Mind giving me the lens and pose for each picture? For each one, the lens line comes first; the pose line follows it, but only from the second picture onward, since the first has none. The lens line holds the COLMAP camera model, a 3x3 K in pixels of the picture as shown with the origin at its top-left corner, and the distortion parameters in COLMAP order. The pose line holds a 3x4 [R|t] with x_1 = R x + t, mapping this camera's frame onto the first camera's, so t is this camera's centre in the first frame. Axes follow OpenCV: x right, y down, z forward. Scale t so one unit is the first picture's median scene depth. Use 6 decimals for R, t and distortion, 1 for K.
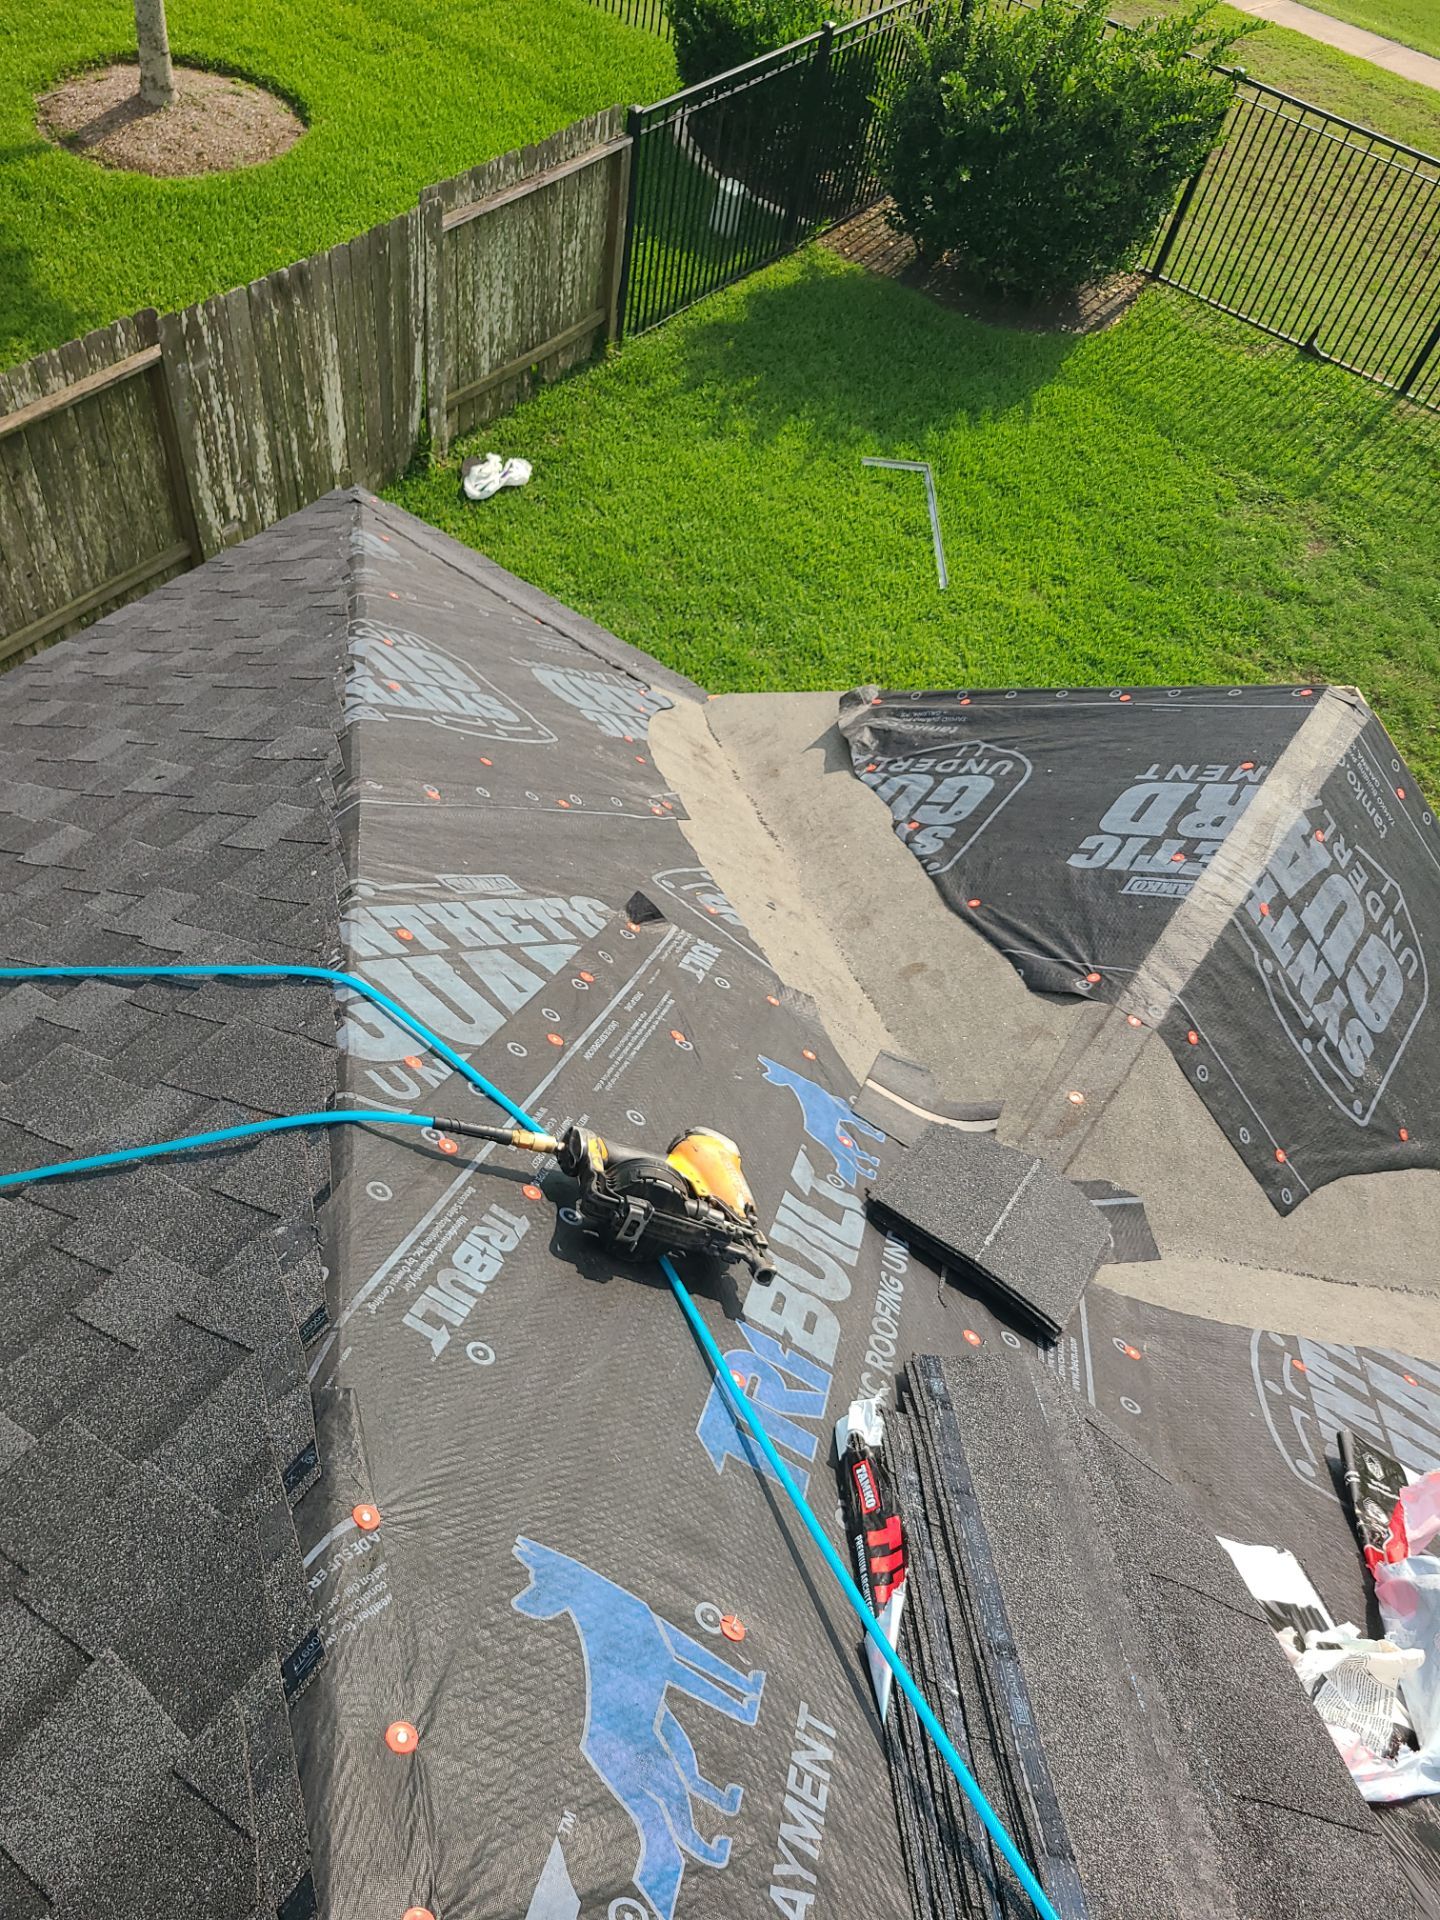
lens RADIAL K [[1444.7, 0, 715.4], [0, 1444.7, 935.7], [0, 0, 1]] dist [0.050000, -0.042598]
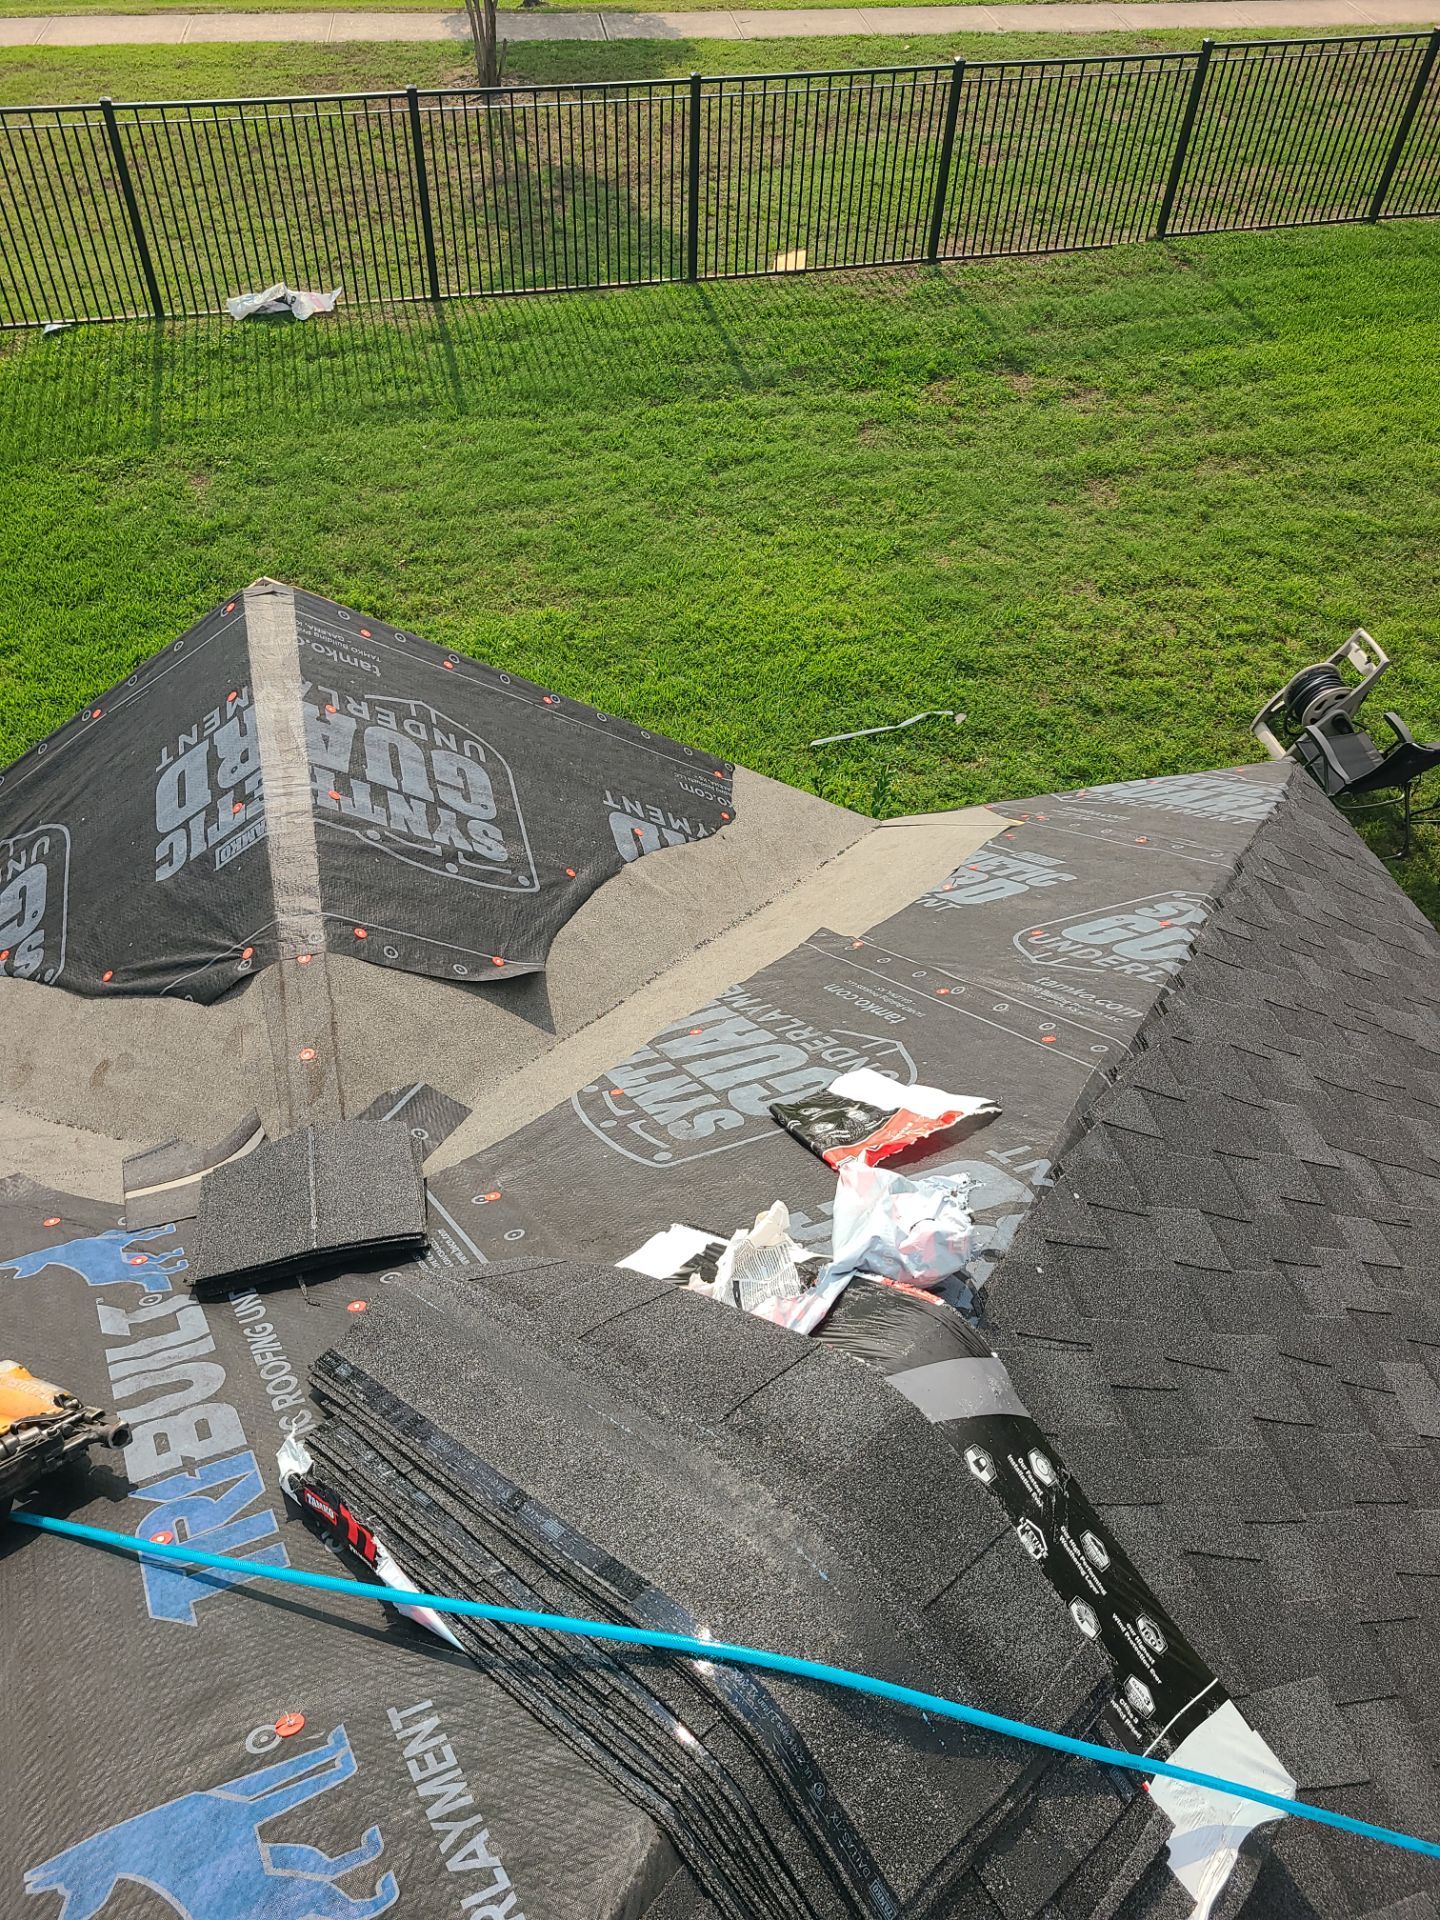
lens RADIAL K [[1445.1, 0, 726.7], [0, 1445.1, 931.4], [0, 0, 1]] dist [0.035713, -0.020232]
pose [[0.630504, -0.653433, 0.418916, 0.019077], [0.644289, 0.741567, 0.187001, 0.013609], [-0.432847, 0.151998, 0.888561, -0.008519]]
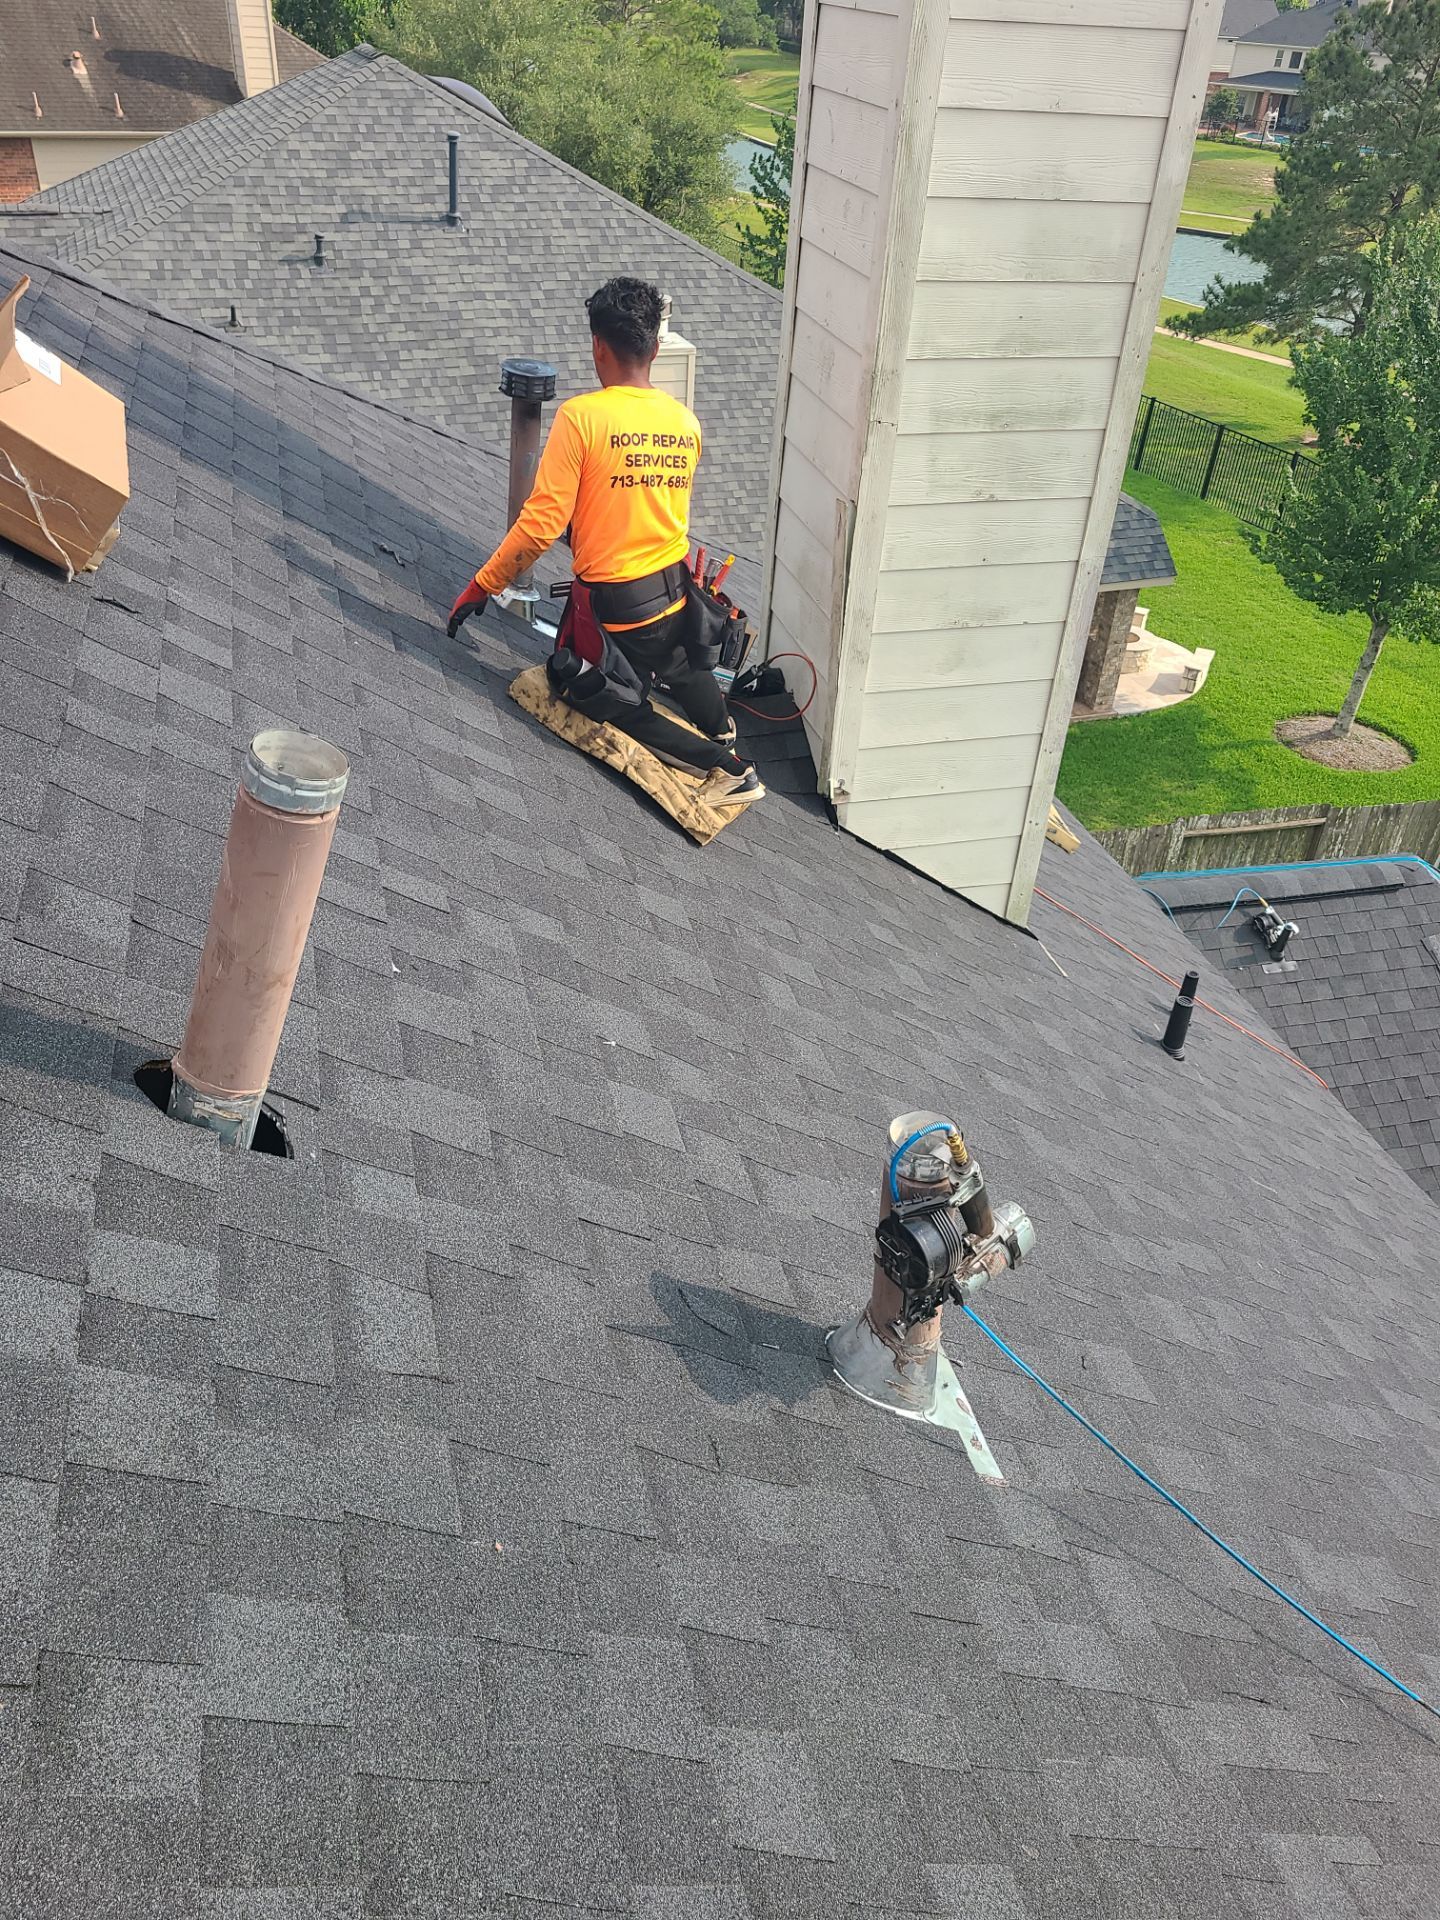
lens RADIAL K [[1419.9, 0, 708.3], [0, 1419.9, 956.4], [0, 0, 1]] dist [0.045533, -0.022817]
pose [[0.768386, 0.276176, -0.577329, 0.203705], [-0.465168, 0.860575, -0.207435, 0.611551], [0.439547, 0.427945, 0.789722, -0.974799]]
